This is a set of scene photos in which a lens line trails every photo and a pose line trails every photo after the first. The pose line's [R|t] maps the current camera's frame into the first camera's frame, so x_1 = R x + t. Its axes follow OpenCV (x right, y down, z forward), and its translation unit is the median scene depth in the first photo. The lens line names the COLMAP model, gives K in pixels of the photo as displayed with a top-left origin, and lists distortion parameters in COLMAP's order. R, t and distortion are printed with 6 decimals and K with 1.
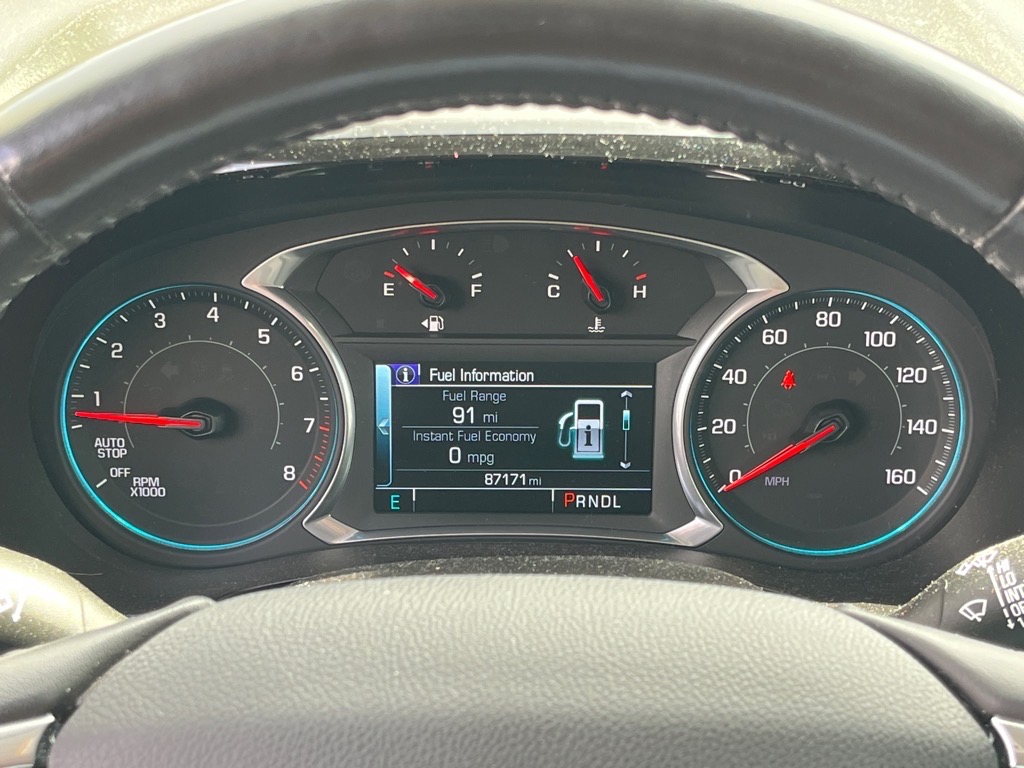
lens RADIAL K [[1812.8, 0, 516.8], [0, 1812.8, 390.3], [0, 0, 1]] dist [0.089875, 0.000000]
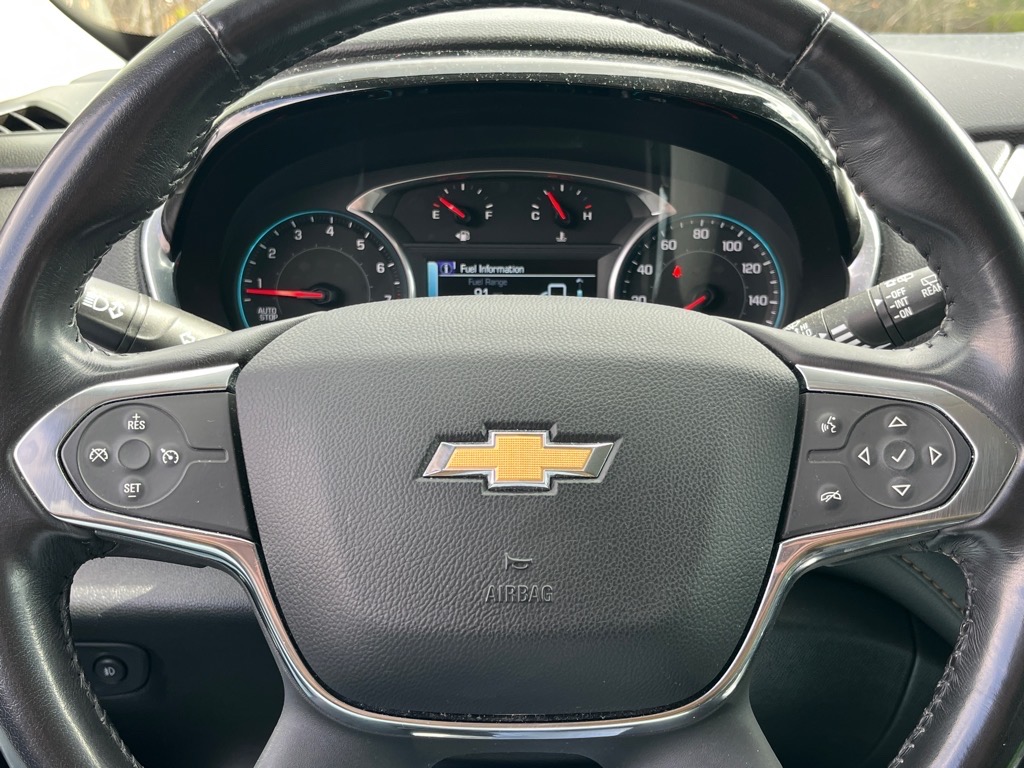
lens RADIAL K [[1138.1, 0, 517.3], [0, 1138.1, 391.9], [0, 0, 1]] dist [0.080308, 0.000000]
pose [[0.999994, -0.001117, 0.003329, -0.000035], [0.001312, 0.998238, -0.059329, 0.166833], [-0.003256, 0.059333, 0.998233, -0.032568]]
